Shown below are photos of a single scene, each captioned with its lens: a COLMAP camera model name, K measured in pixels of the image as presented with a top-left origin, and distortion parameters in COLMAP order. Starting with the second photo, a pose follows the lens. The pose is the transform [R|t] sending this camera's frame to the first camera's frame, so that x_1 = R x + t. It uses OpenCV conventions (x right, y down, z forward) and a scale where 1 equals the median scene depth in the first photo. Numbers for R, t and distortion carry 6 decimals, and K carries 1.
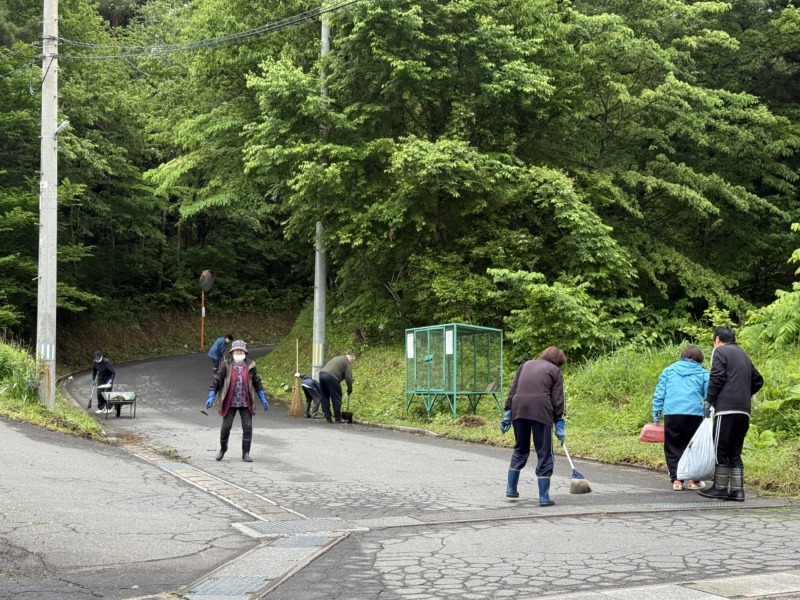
lens RADIAL K [[1191.4, 0, 400.0], [0, 1191.4, 300.0], [0, 0, 1]] dist [0.215119, -0.015059]
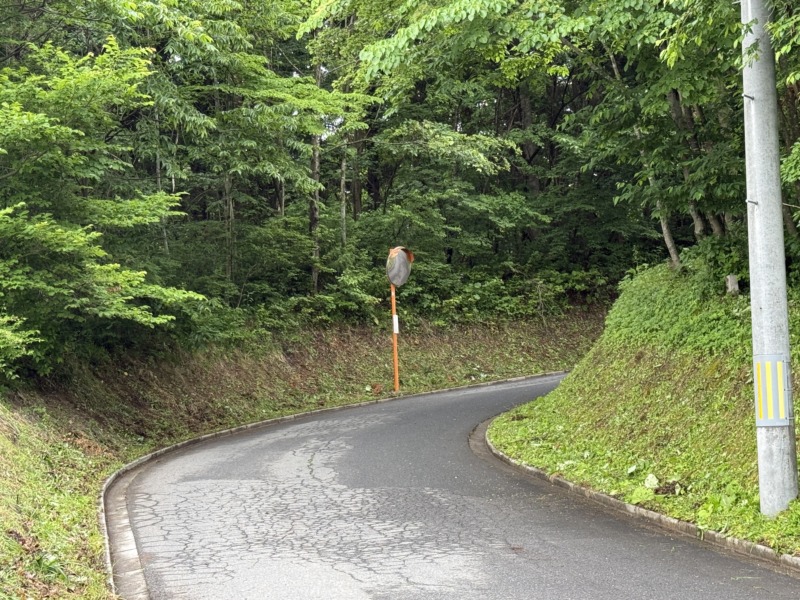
lens RADIAL K [[1519.7, 0, 400.0], [0, 1519.7, 300.0], [0, 0, 1]] dist [0.255582, 0.095583]
pose [[0.988908, -0.058399, -0.136566, -0.066860], [0.056153, 0.998217, -0.020250, 0.012960], [0.137505, 0.012357, 0.990424, 0.315387]]
